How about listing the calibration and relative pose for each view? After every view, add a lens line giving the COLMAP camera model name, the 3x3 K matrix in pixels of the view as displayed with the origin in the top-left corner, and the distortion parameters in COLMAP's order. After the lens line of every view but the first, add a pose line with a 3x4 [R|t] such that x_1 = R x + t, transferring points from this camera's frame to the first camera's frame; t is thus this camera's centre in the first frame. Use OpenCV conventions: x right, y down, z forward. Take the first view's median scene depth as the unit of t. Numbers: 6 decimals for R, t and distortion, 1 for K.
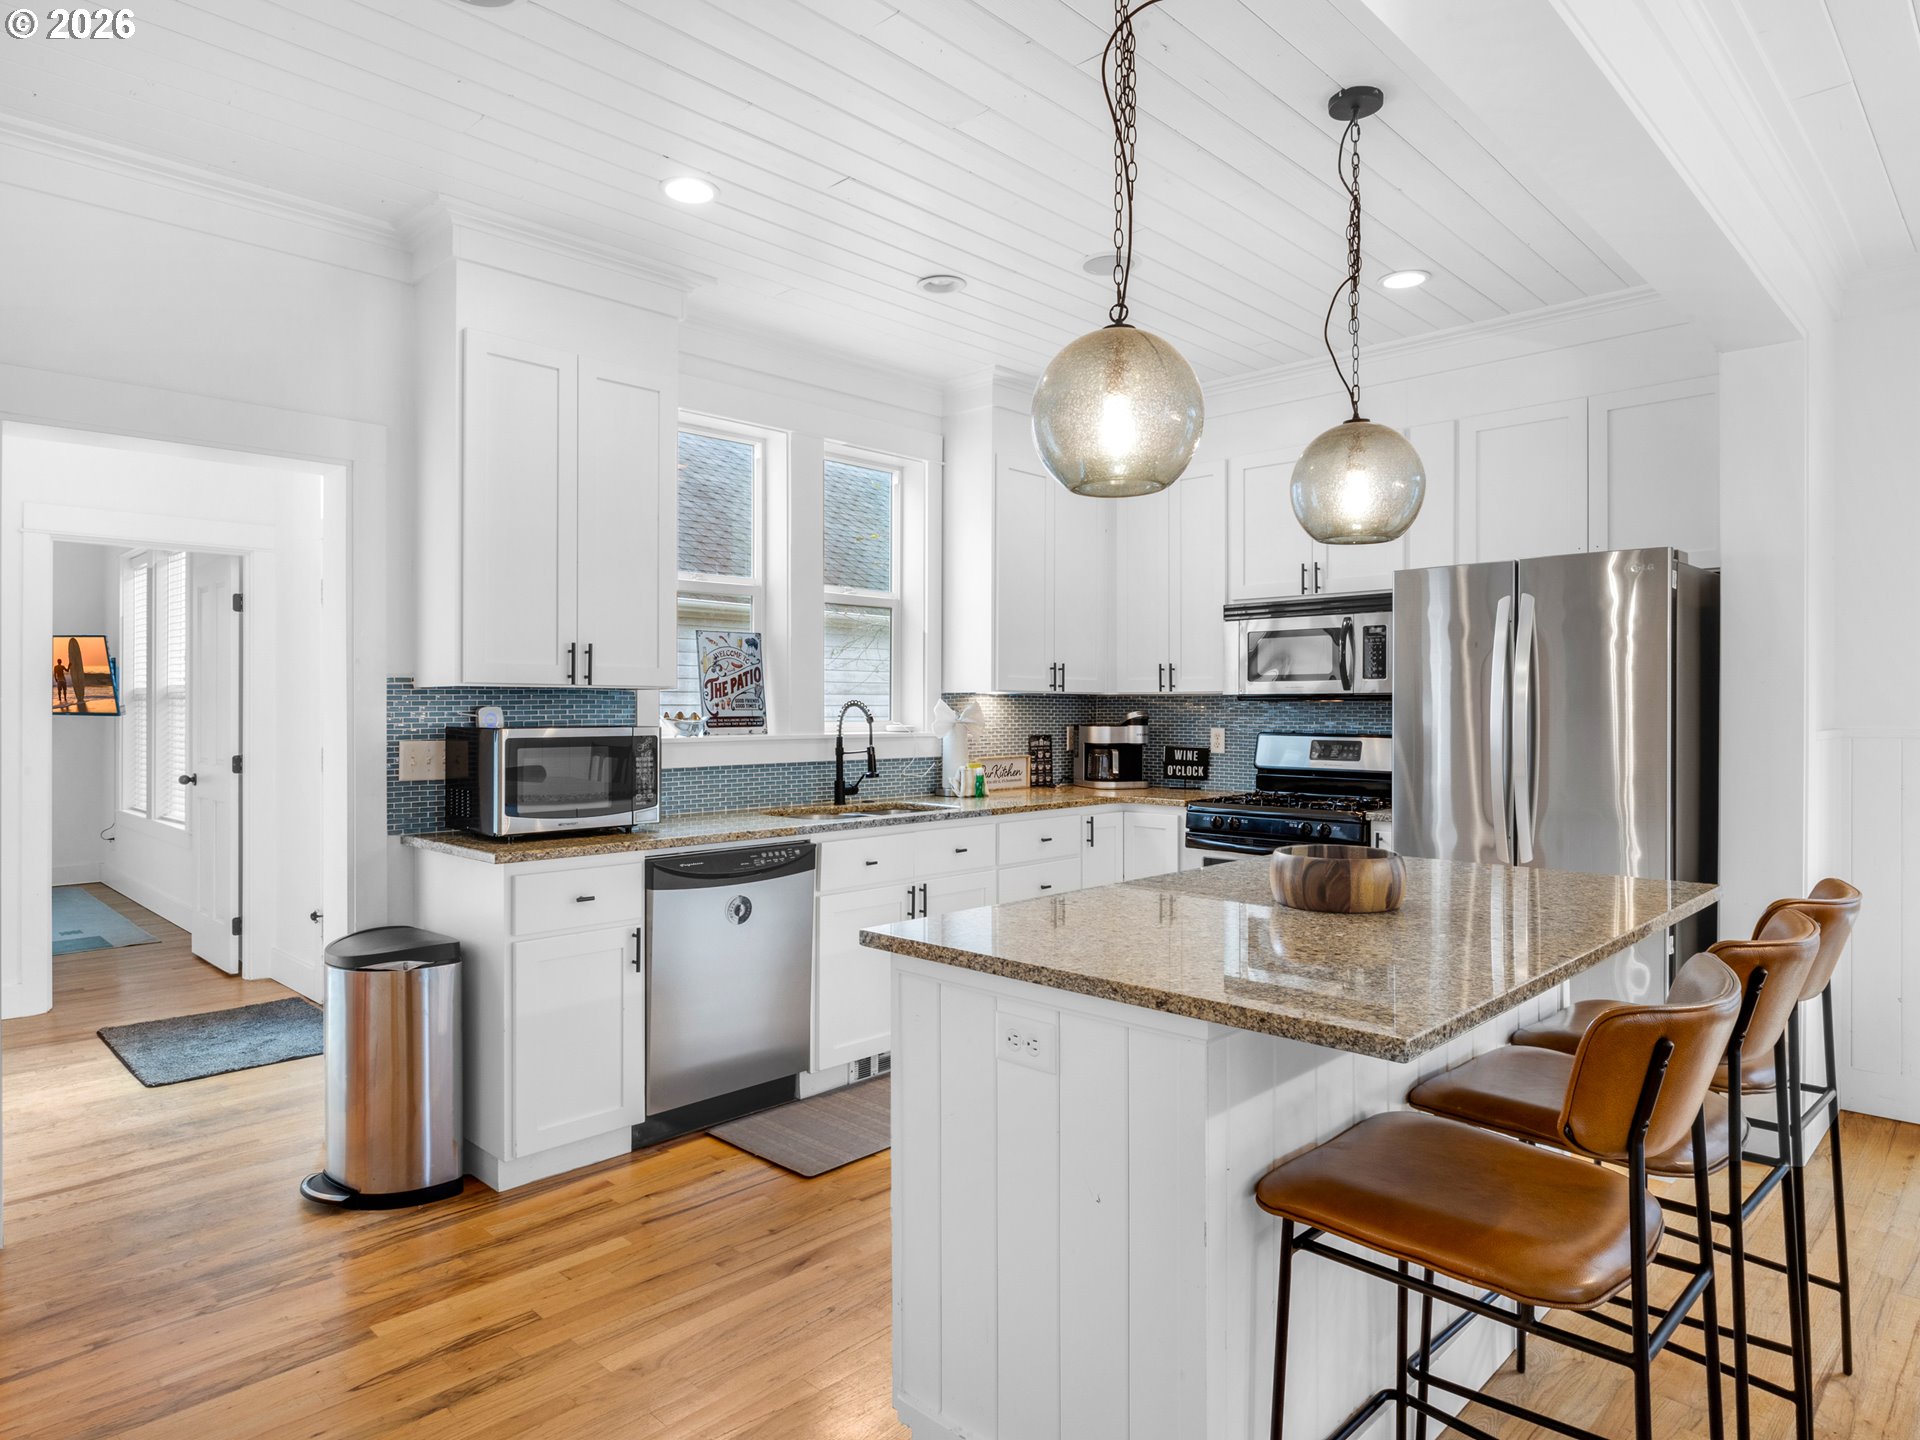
lens RADIAL K [[1151.7, 0, 979.3], [0, 1151.7, 702.7], [0, 0, 1]] dist [-0.002321, 0.001707]
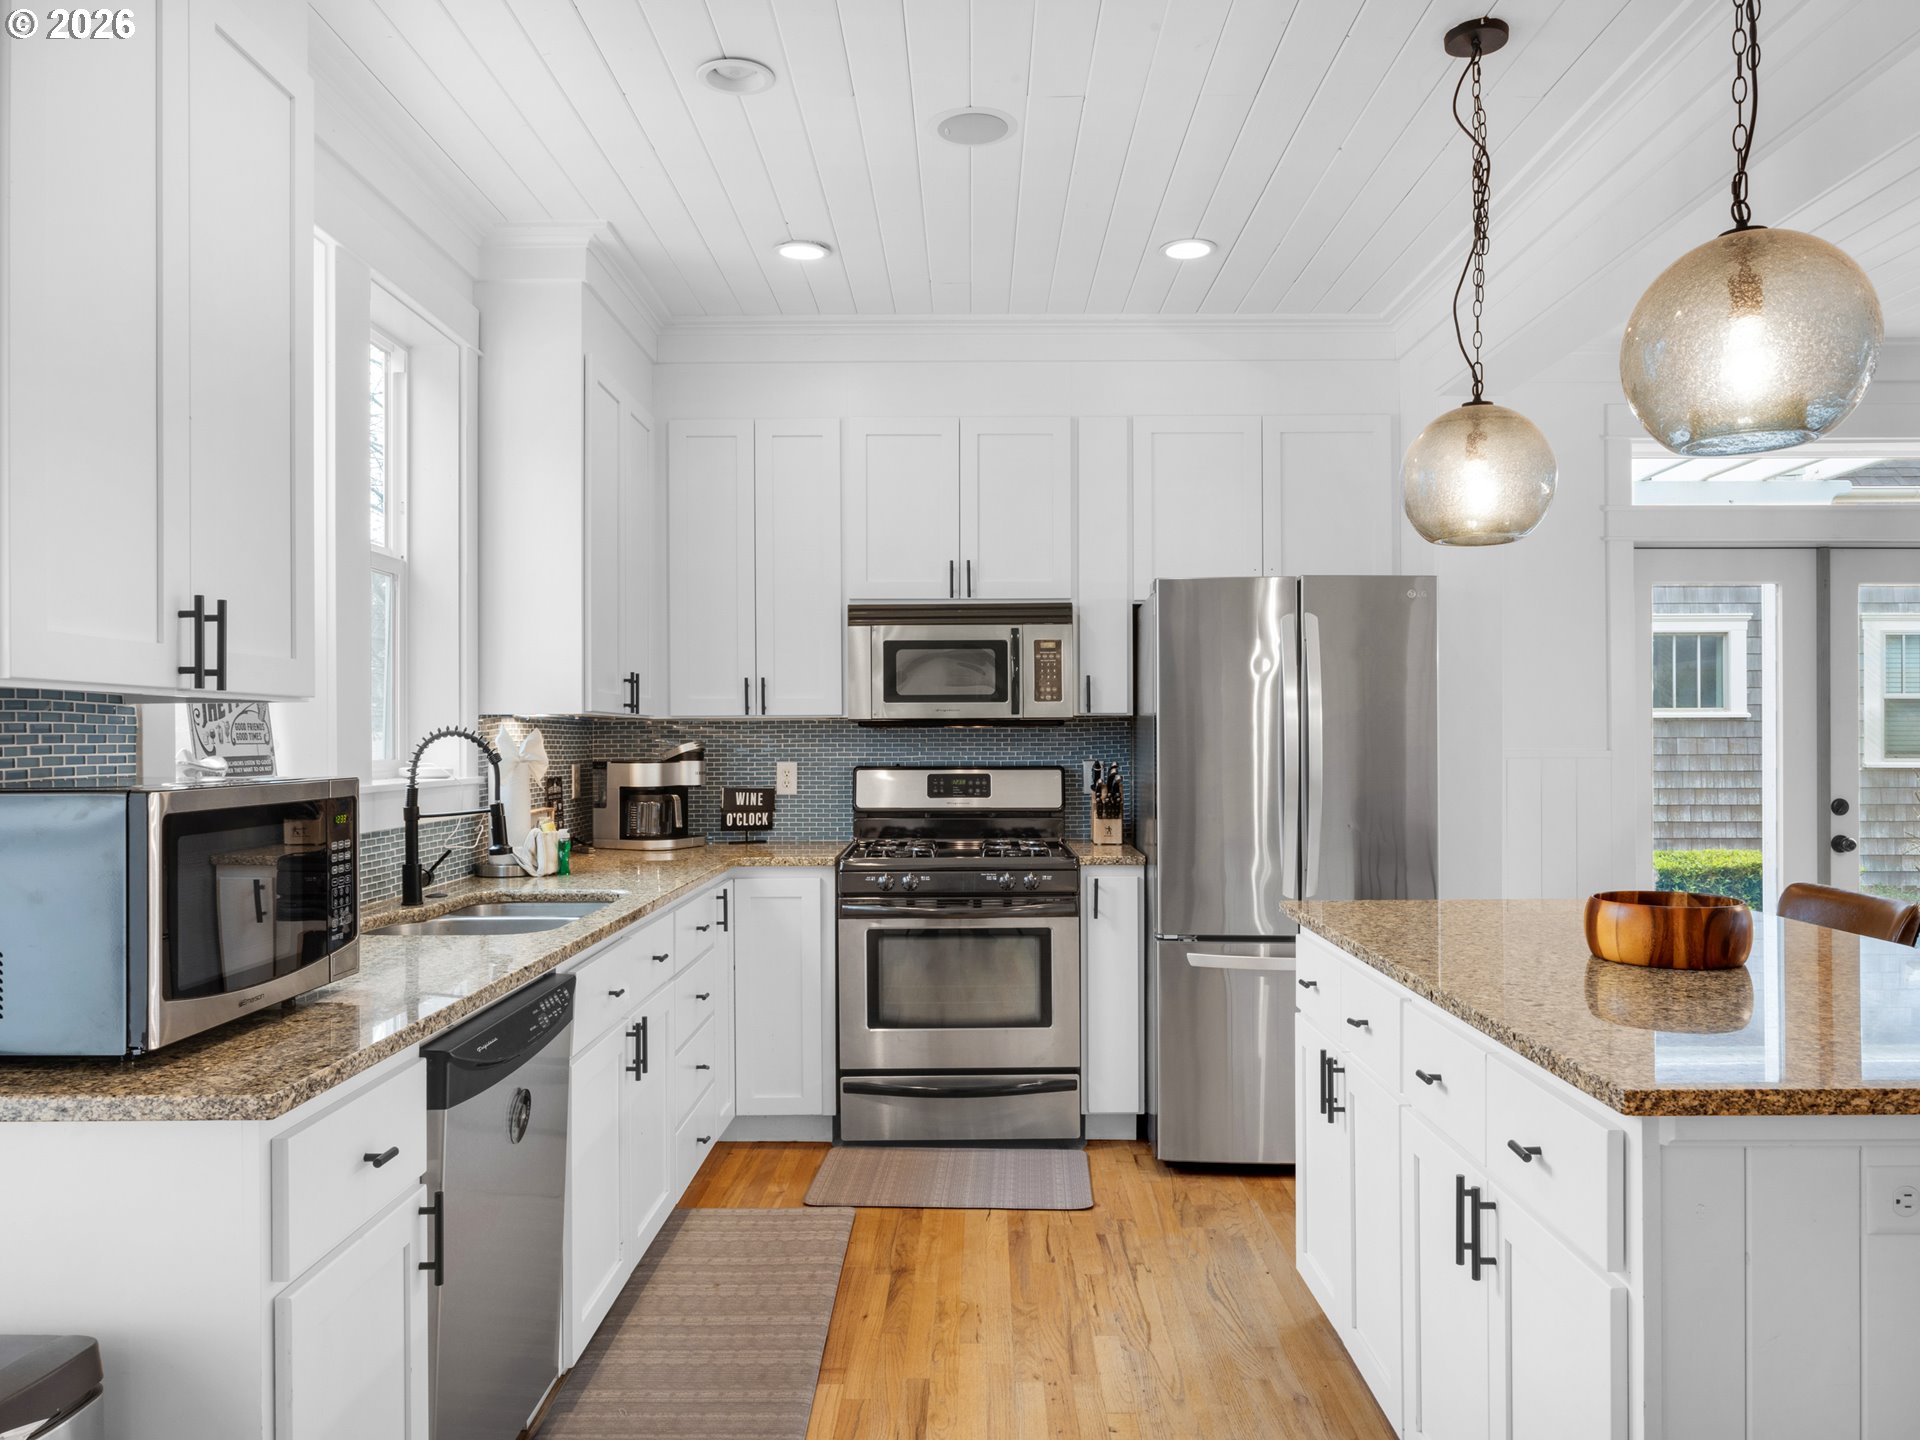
lens RADIAL K [[1308.0, 0, 977.8], [0, 1308.0, 736.2], [0, 0, 1]] dist [-0.006934, 0.004373]
pose [[0.724961, -0.005046, 0.688771, -0.344046], [0.002979, 0.999987, 0.004191, 0.001098], [-0.688783, -0.000987, 0.724967, 0.300490]]
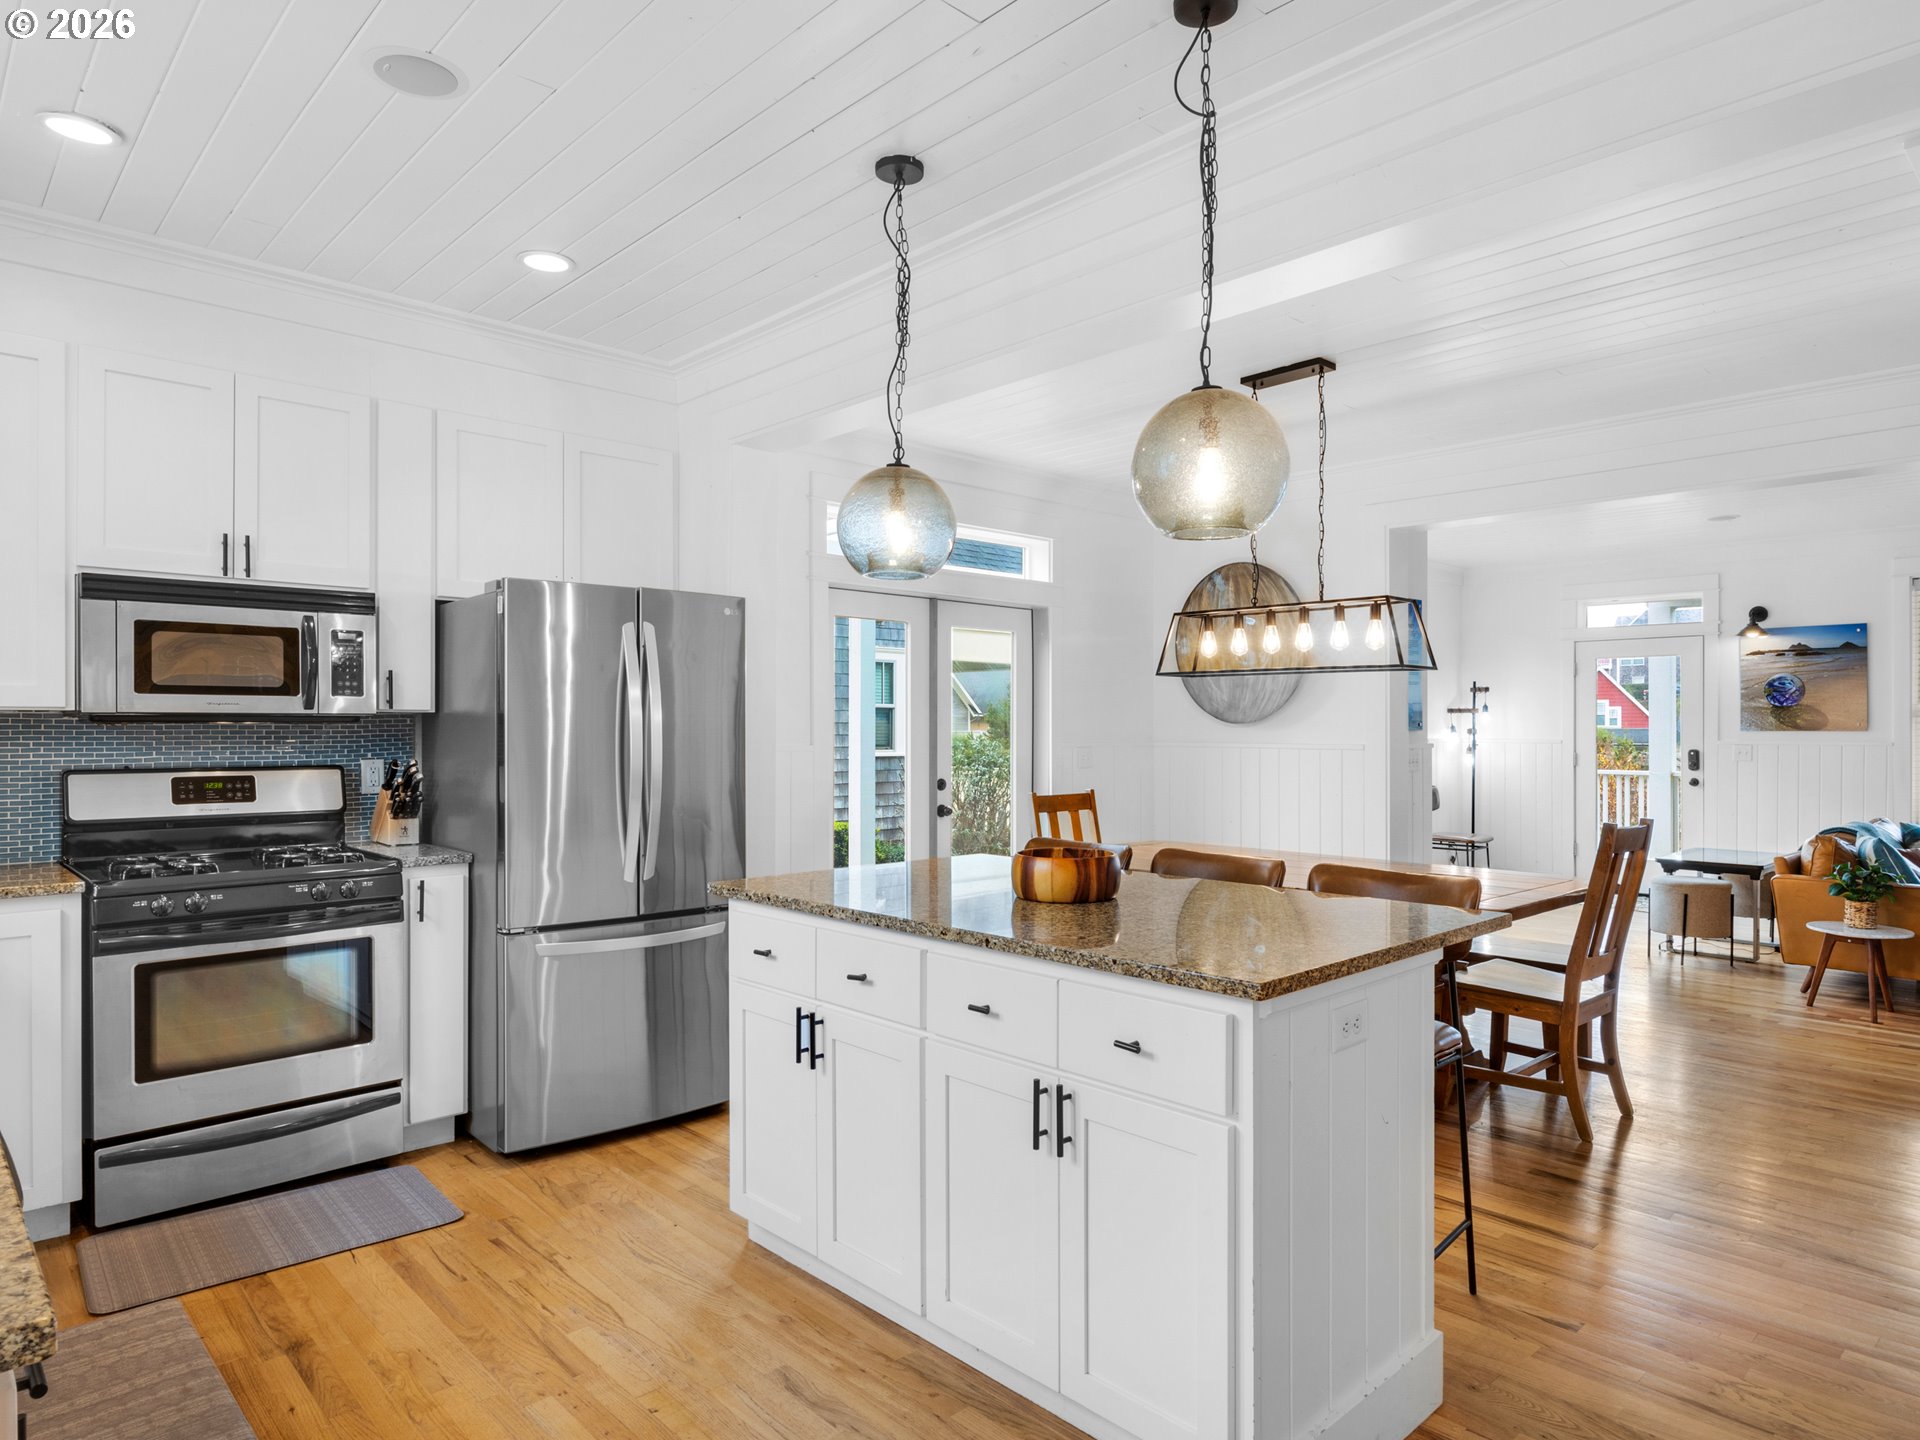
lens RADIAL K [[1151.7, 0, 963.4], [0, 1151.7, 730.1], [0, 0, 1]] dist [-0.002321, 0.001707]
pose [[0.054246, -0.002132, 0.998525, -0.409116], [-0.002044, 0.999995, 0.002246, 0.000417], [-0.998525, -0.002163, 0.054242, 0.484781]]
